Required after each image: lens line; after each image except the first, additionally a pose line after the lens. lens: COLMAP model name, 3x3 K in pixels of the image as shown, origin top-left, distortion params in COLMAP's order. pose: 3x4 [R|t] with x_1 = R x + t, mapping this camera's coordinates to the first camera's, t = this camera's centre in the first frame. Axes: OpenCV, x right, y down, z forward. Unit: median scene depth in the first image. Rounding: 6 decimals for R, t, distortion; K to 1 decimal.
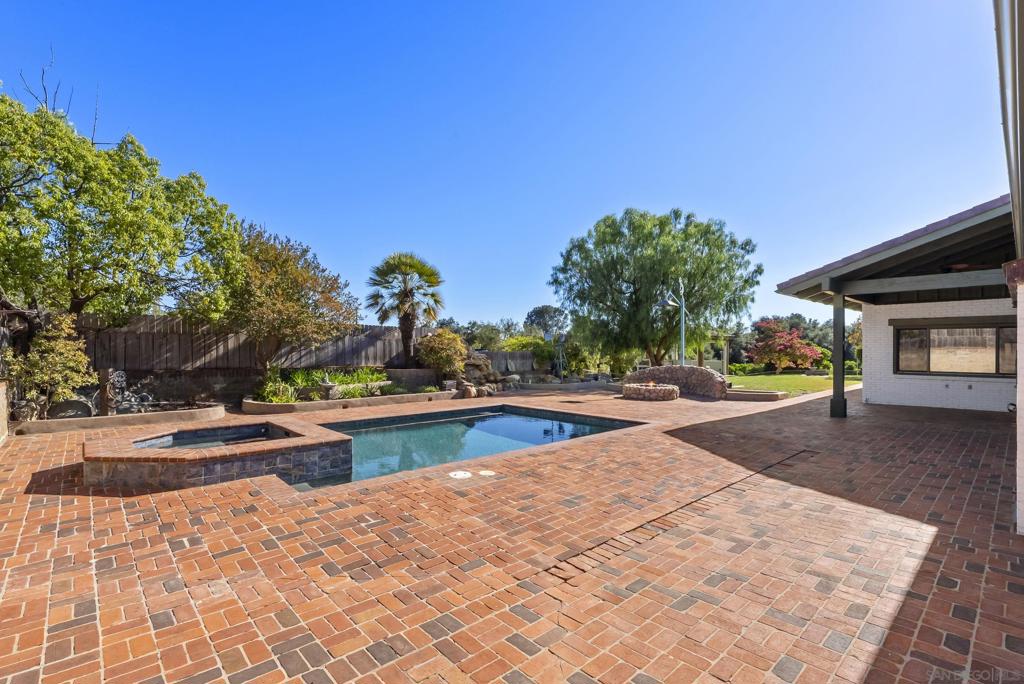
lens RADIAL K [[453.7, 0, 512.0], [0, 453.7, 342.0], [0, 0, 1]] dist [0.001045, -0.000297]
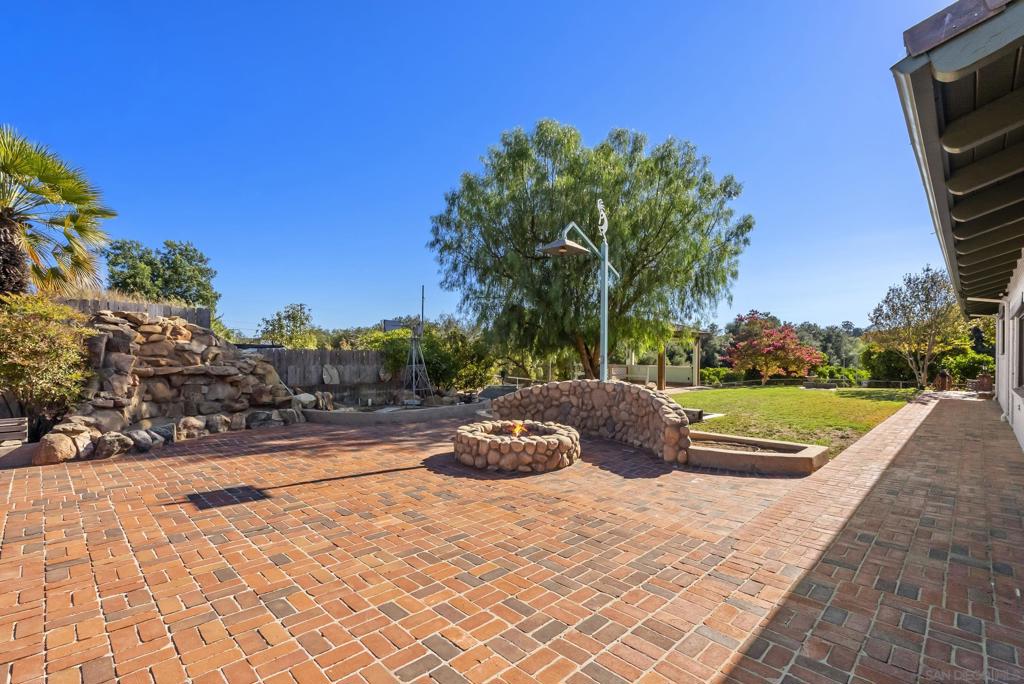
lens RADIAL K [[465.3, 0, 512.0], [0, 465.3, 342.0], [0, 0, 1]] dist [-0.000493, -0.000261]
pose [[0.998290, 0.009141, 0.057743, 0.154808], [-0.008964, 0.999954, -0.003322, 0.008351], [-0.057771, 0.002798, 0.998326, 0.315632]]
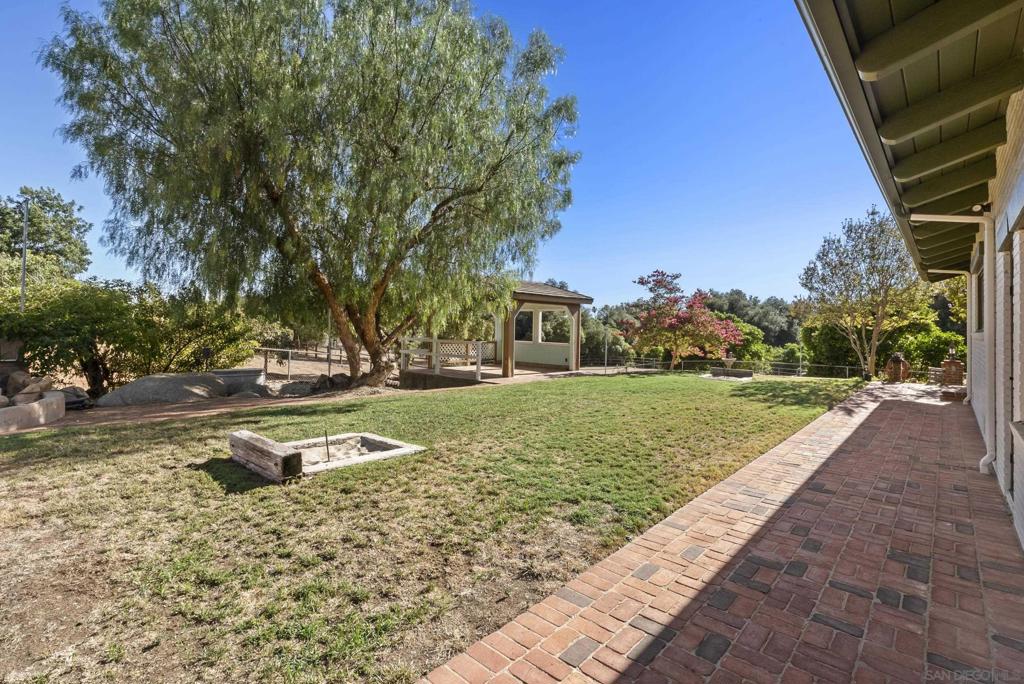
lens RADIAL K [[481.3, 0, 498.4], [0, 481.3, 305.3], [0, 0, 1]] dist [0.002506, 0.001235]
pose [[0.995409, 0.024605, 0.092492, 0.376103], [-0.022541, 0.999475, -0.023287, 0.012811], [-0.093017, 0.021095, 0.995441, 0.505121]]
